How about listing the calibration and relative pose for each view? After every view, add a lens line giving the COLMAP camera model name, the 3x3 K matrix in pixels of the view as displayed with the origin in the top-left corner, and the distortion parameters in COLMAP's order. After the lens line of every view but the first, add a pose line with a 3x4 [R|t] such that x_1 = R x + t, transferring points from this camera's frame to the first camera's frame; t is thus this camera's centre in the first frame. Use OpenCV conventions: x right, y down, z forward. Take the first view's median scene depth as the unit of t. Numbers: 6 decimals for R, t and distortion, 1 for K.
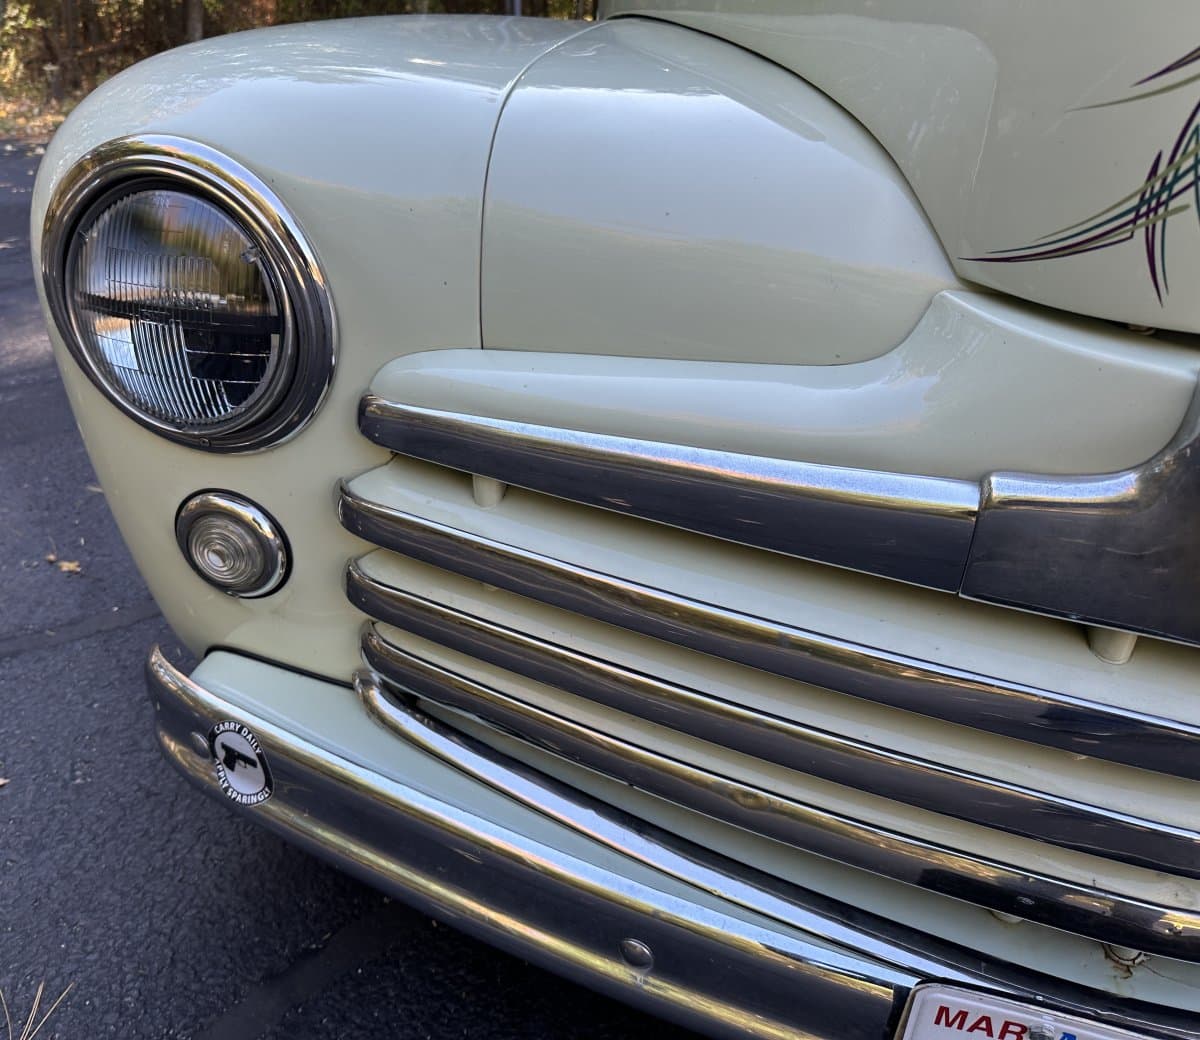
lens RADIAL K [[981.8, 0, 520.7], [0, 981.8, 521.4], [0, 0, 1]] dist [-0.002439, -0.009120]
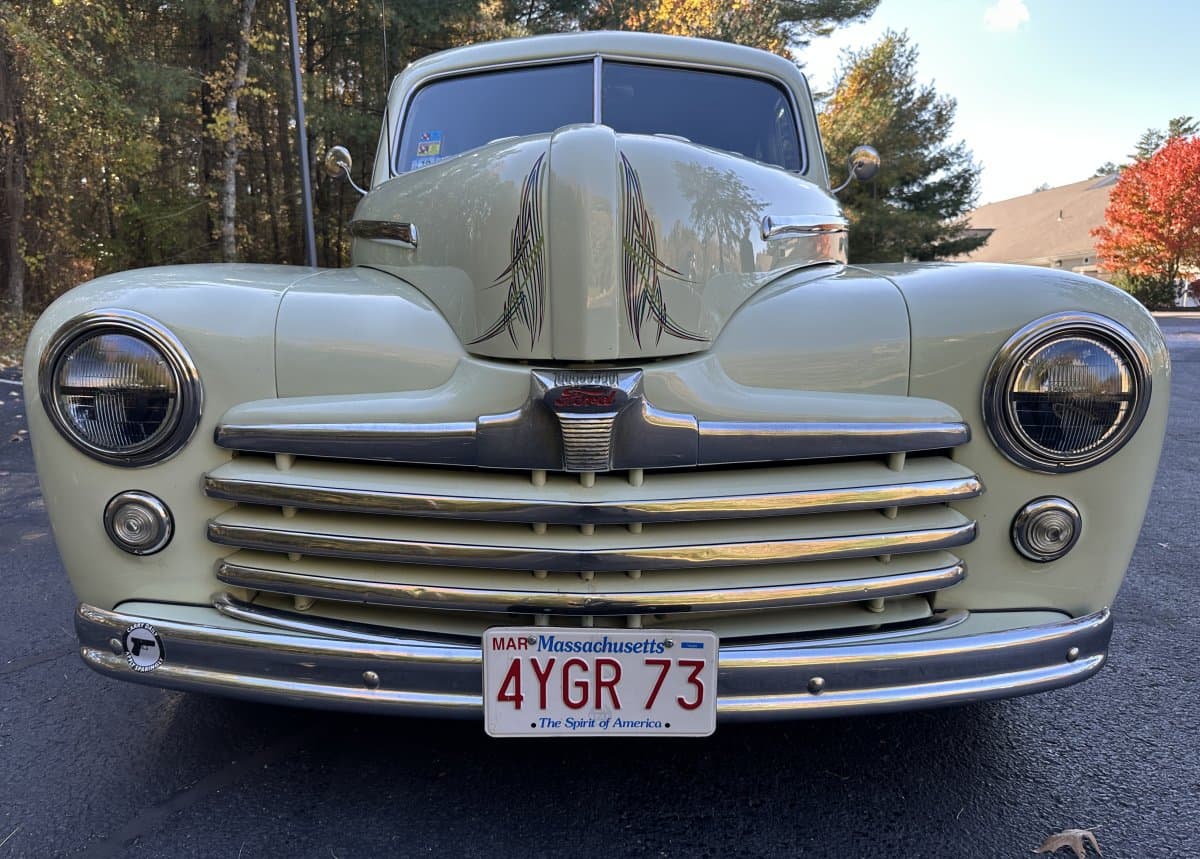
lens RADIAL K [[883.4, 0, 597.4], [0, 883.4, 451.9], [0, 0, 1]] dist [-0.001749, -0.005024]
pose [[0.955907, -0.059540, 0.287570, 0.058729], [0.134578, 0.959172, -0.248754, 0.427071], [-0.261018, 0.276486, 0.924892, -0.793179]]
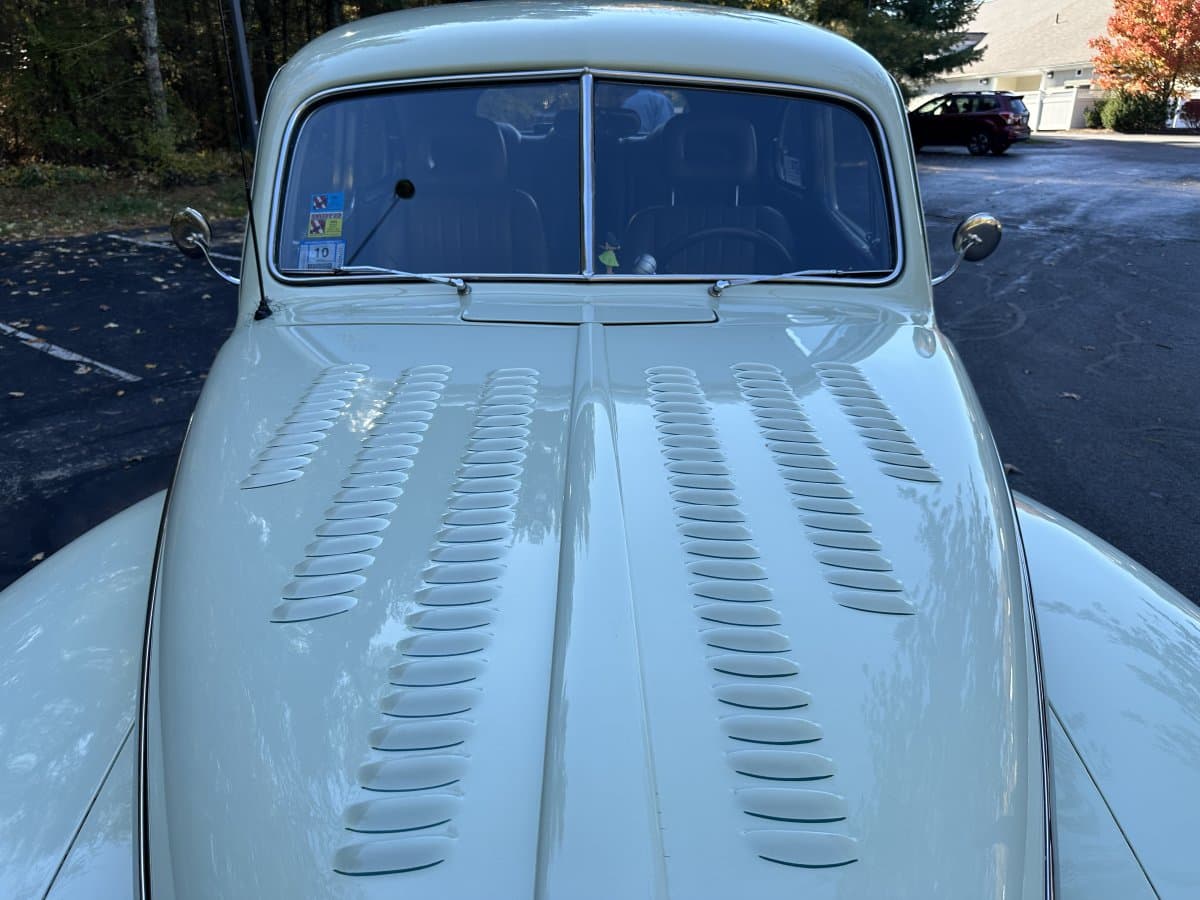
lens RADIAL K [[862.8, 0, 600.0], [0, 862.8, 450.0], [0, 0, 1]] dist [-0.011208, 0.000904]
pose [[0.945693, -0.124914, 0.300102, 0.412897], [0.140375, 0.989630, -0.030435, -0.888299], [-0.293188, 0.070909, 0.953422, -0.015344]]
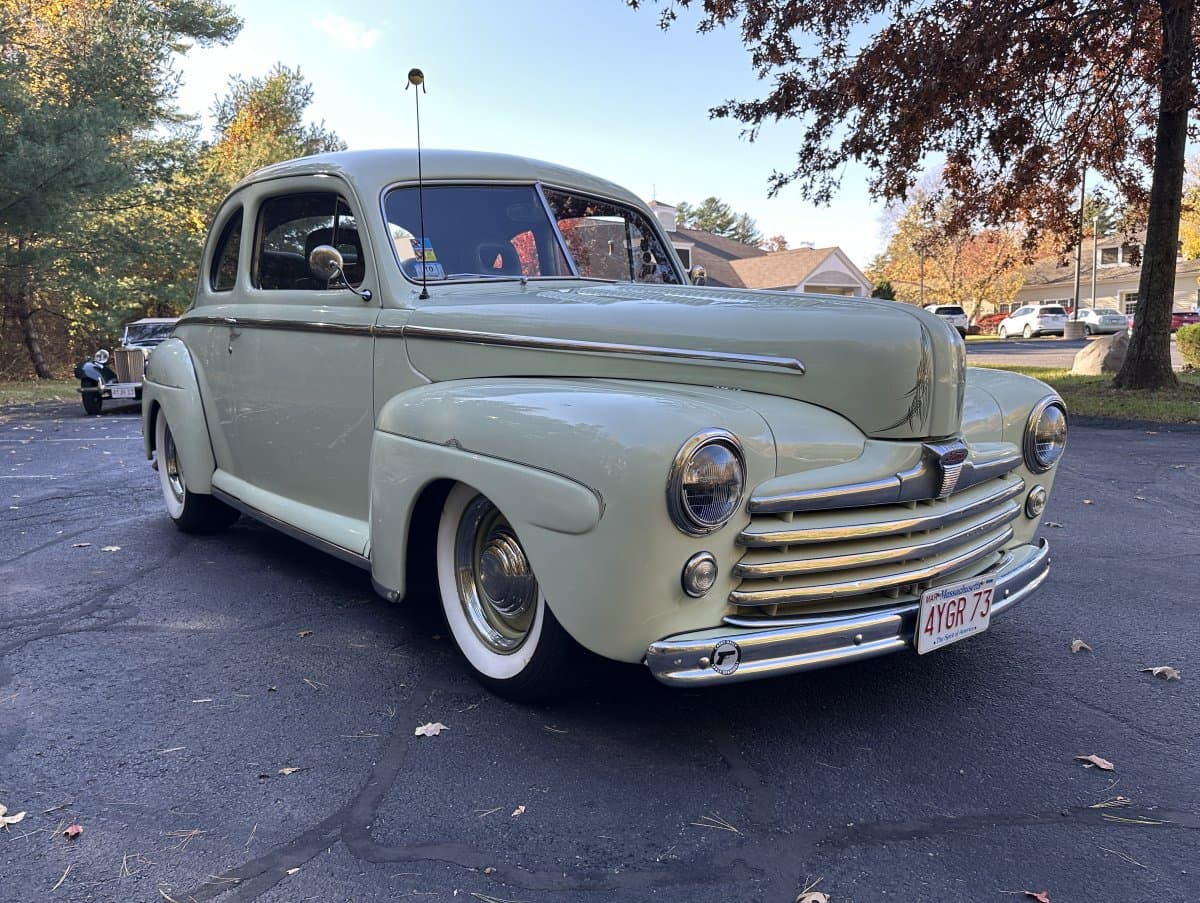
lens RADIAL K [[954.3, 0, 599.7], [0, 954.3, 494.0], [0, 0, 1]] dist [0.006472, -0.013602]
pose [[0.570184, -0.150153, 0.807678, -2.477226], [0.369288, 0.925070, -0.088724, -0.046843], [-0.733837, 0.348854, 0.582910, -0.352737]]
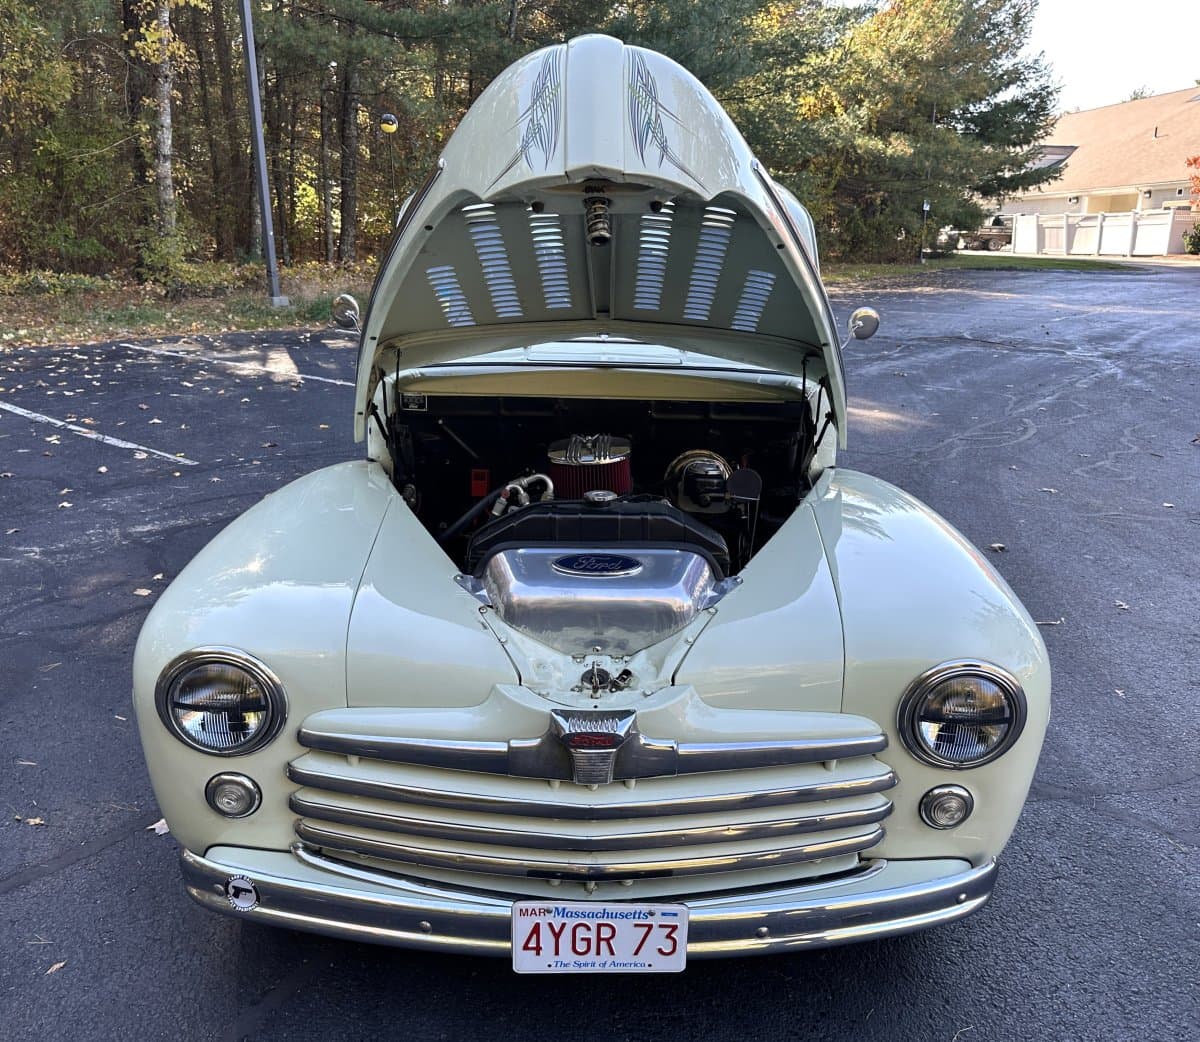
lens RADIAL K [[1041.3, 0, 633.2], [0, 1041.3, 523.7], [0, 0, 1]] dist [0.002920, -0.007717]
pose [[0.946798, -0.079749, 0.311791, -0.119355], [0.124161, 0.984323, -0.125265, -0.179775], [-0.296913, 0.157313, 0.941857, -1.691713]]
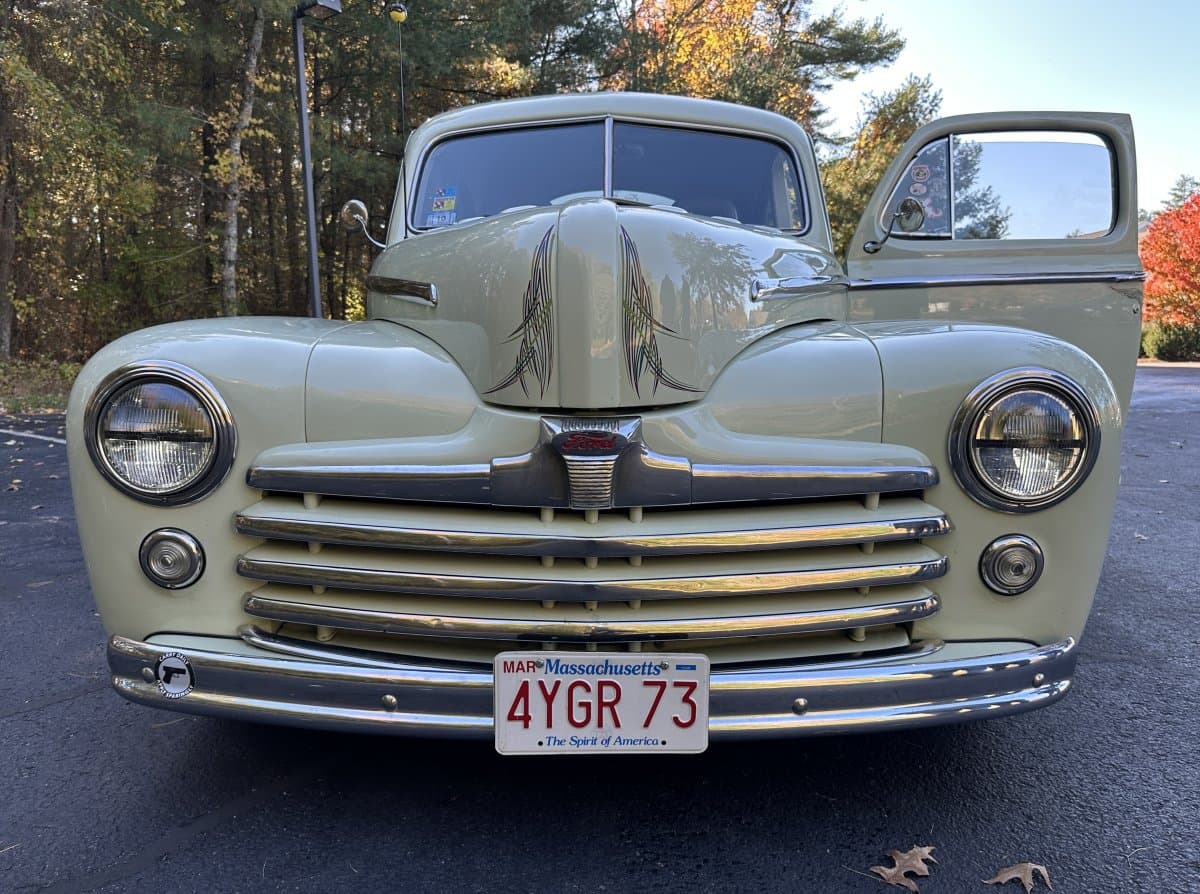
lens RADIAL K [[928.7, 0, 633.6], [0, 928.7, 460.2], [0, 0, 1]] dist [0.036594, -0.059565]
pose [[0.949702, -0.043163, 0.310165, 0.011112], [0.138839, 0.945825, -0.293494, 0.520106], [-0.280694, 0.321795, 0.904245, -1.019948]]
